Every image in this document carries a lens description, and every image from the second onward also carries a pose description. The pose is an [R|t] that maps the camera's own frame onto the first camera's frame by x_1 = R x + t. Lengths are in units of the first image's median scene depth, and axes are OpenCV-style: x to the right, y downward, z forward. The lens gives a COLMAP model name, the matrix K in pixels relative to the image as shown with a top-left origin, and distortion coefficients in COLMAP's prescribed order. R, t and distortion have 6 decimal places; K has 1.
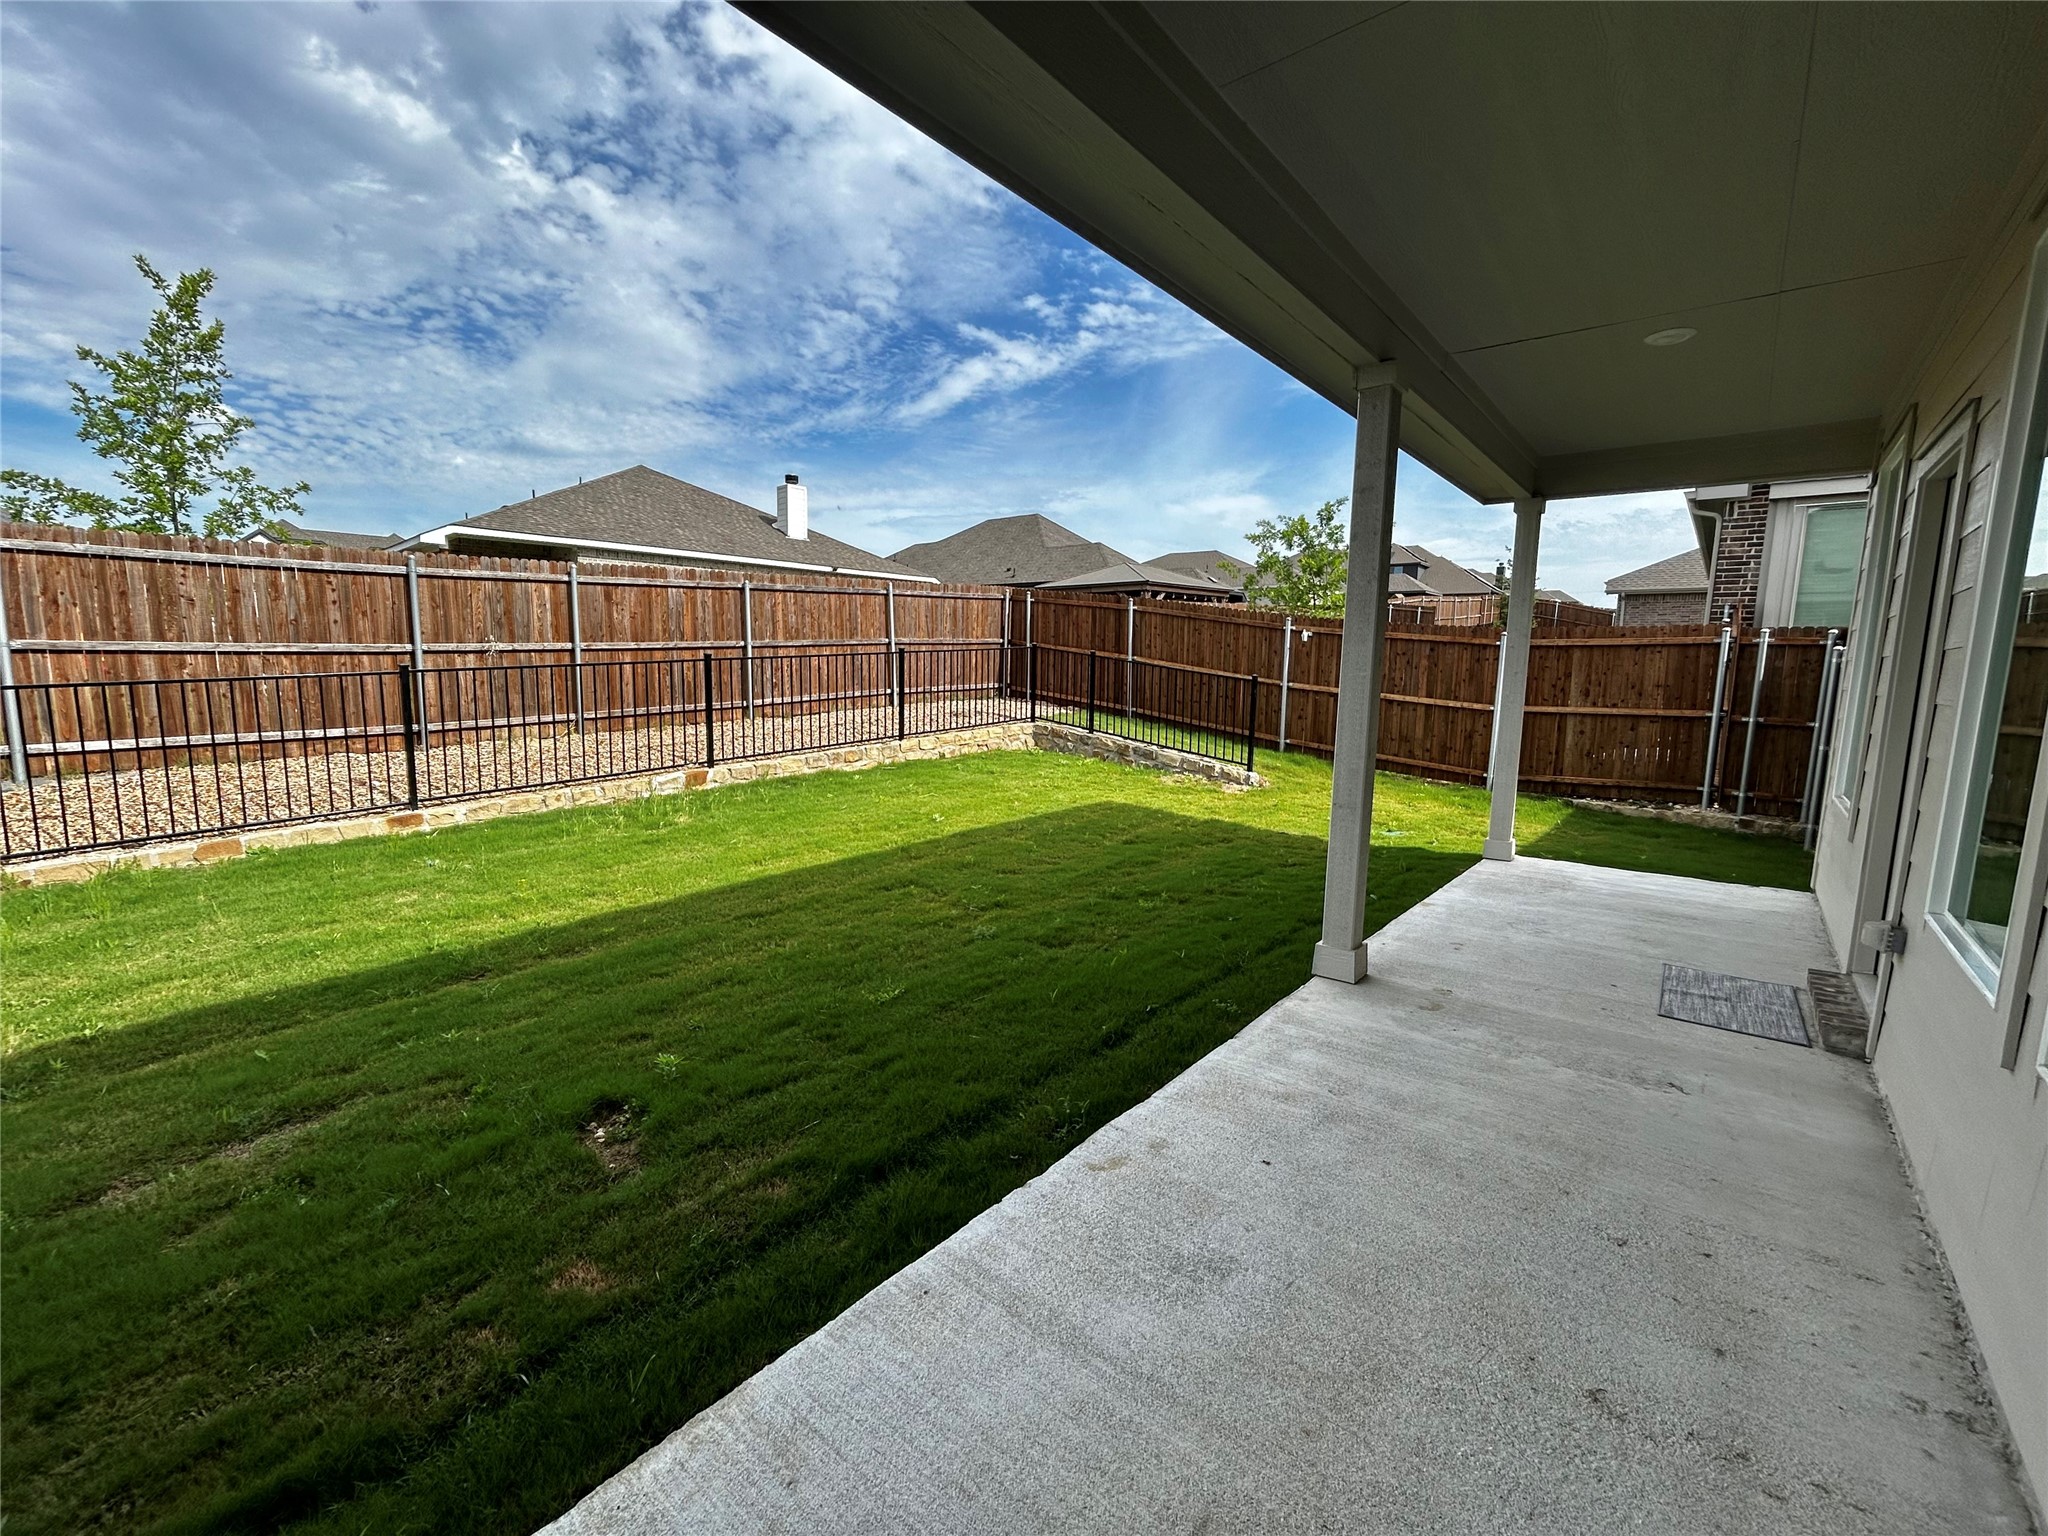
lens RADIAL K [[830.4, 0, 1026.5], [0, 830.4, 765.7], [0, 0, 1]] dist [-0.000511, -0.000322]
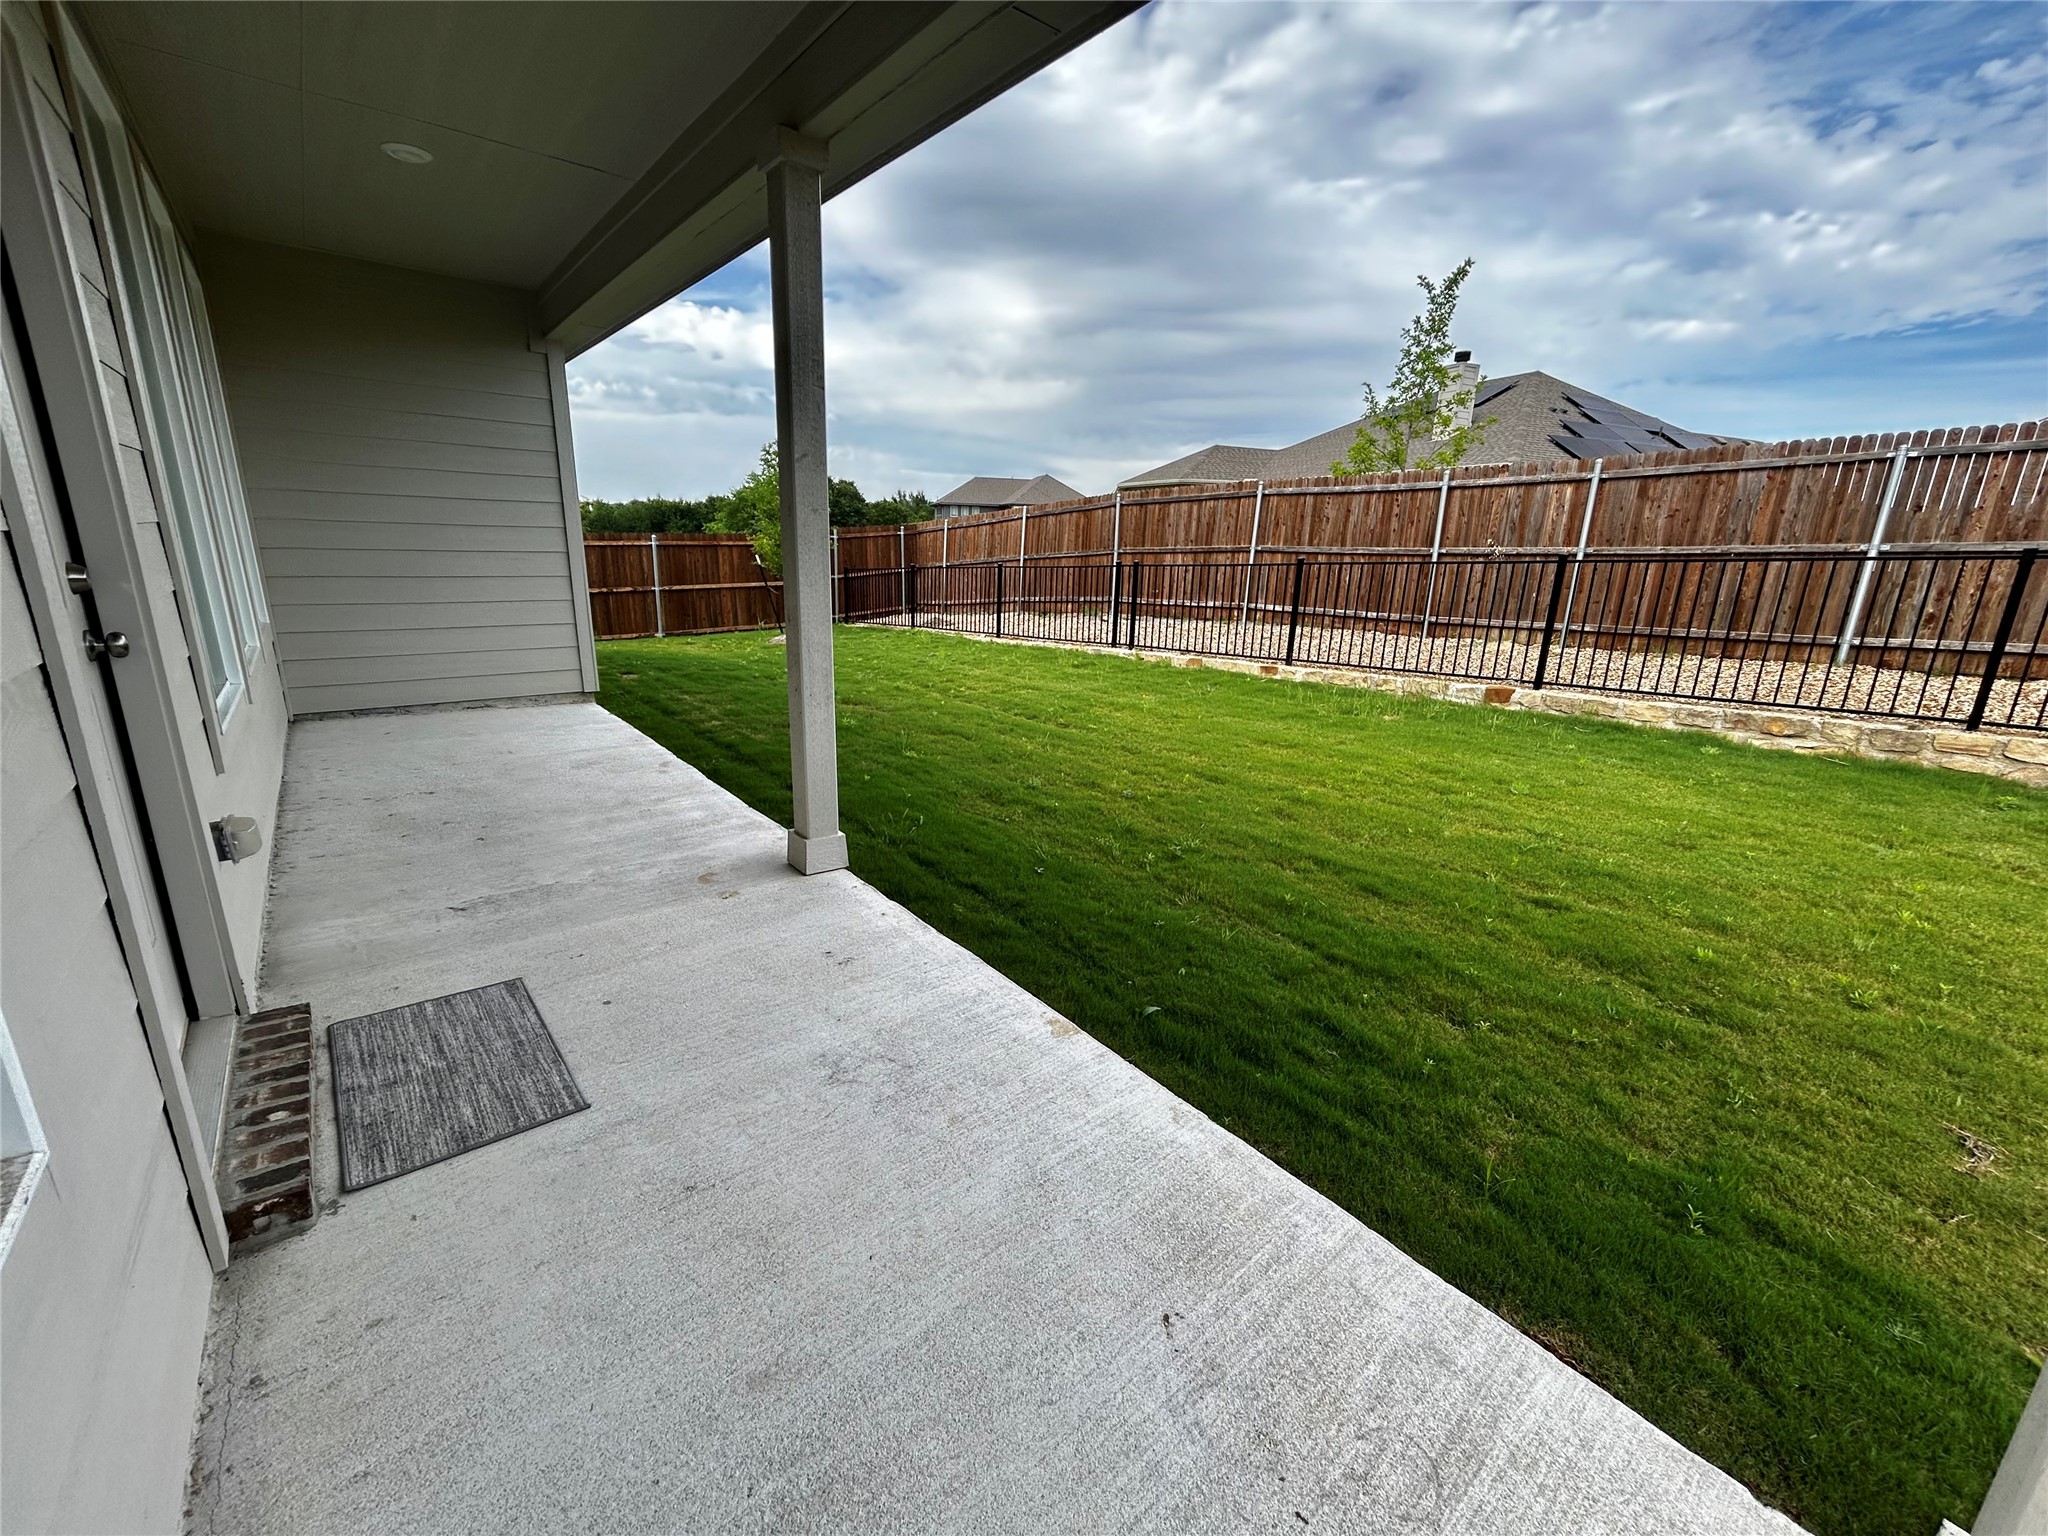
lens RADIAL K [[830.4, 0, 1026.5], [0, 830.4, 765.7], [0, 0, 1]] dist [-0.000511, -0.000322]
pose [[-0.179782, 0.231008, -0.956198, 0.415424], [-0.161603, 0.951894, 0.260352, -0.045718], [0.970342, 0.201331, -0.133802, 0.462734]]
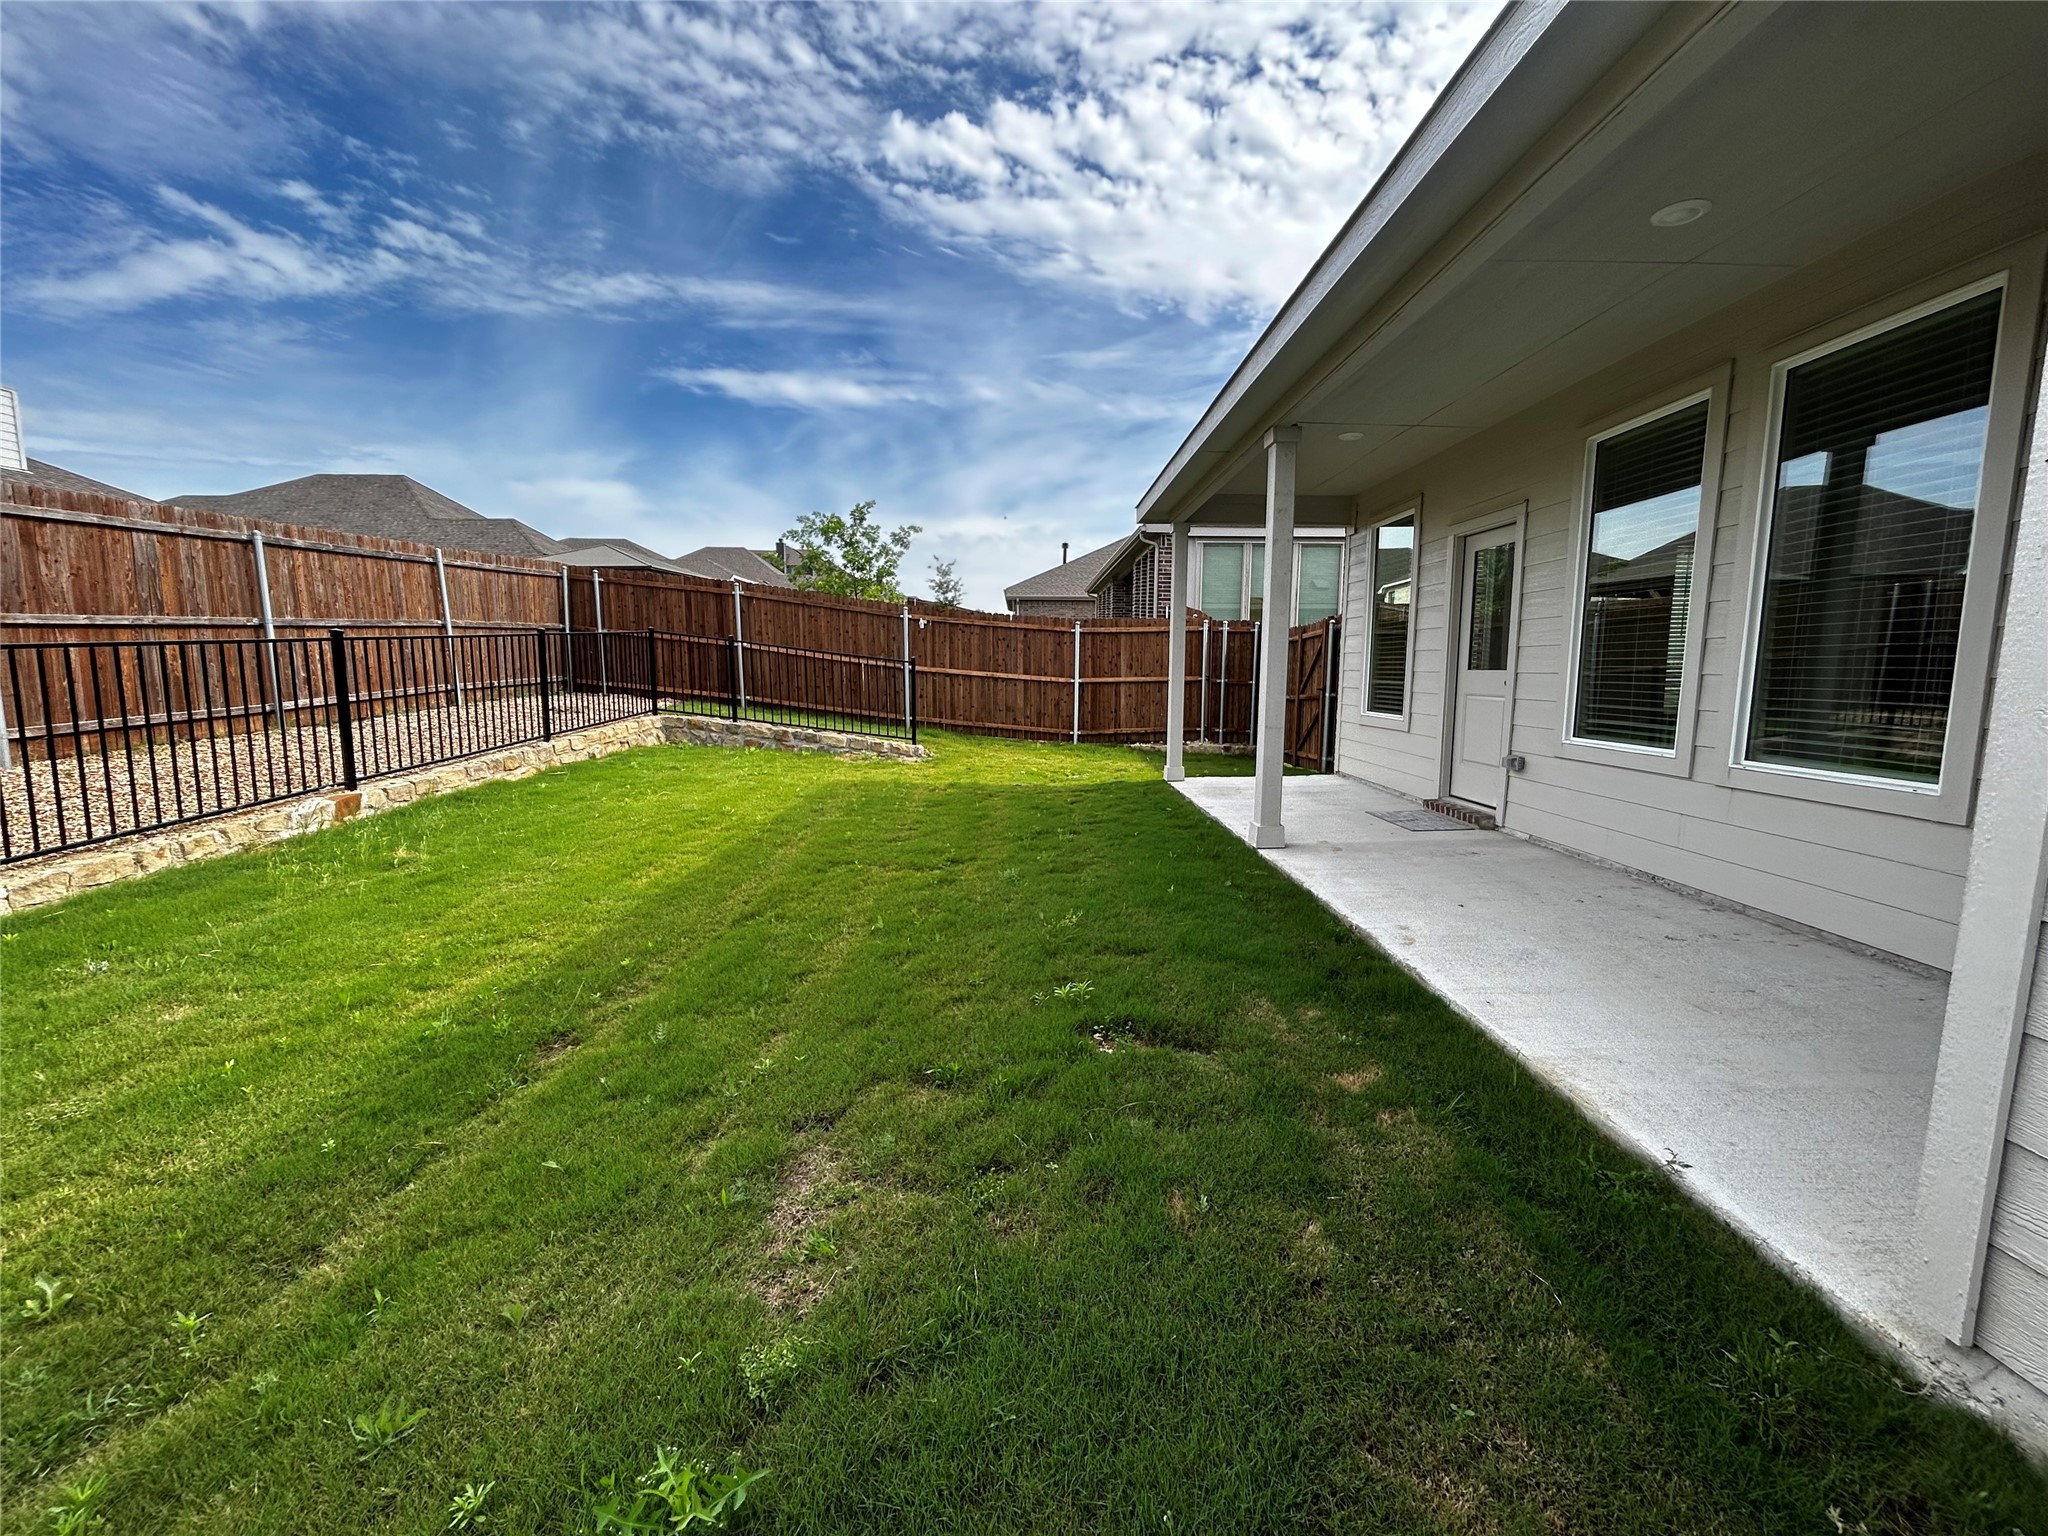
lens RADIAL K [[830.4, 0, 1026.5], [0, 830.4, 765.7], [0, 0, 1]] dist [-0.000511, -0.000322]
pose [[0.756652, -0.095271, 0.646840, -0.300446], [0.094112, 0.994894, 0.036446, 0.007584], [-0.647009, 0.033299, 0.761755, 0.058883]]
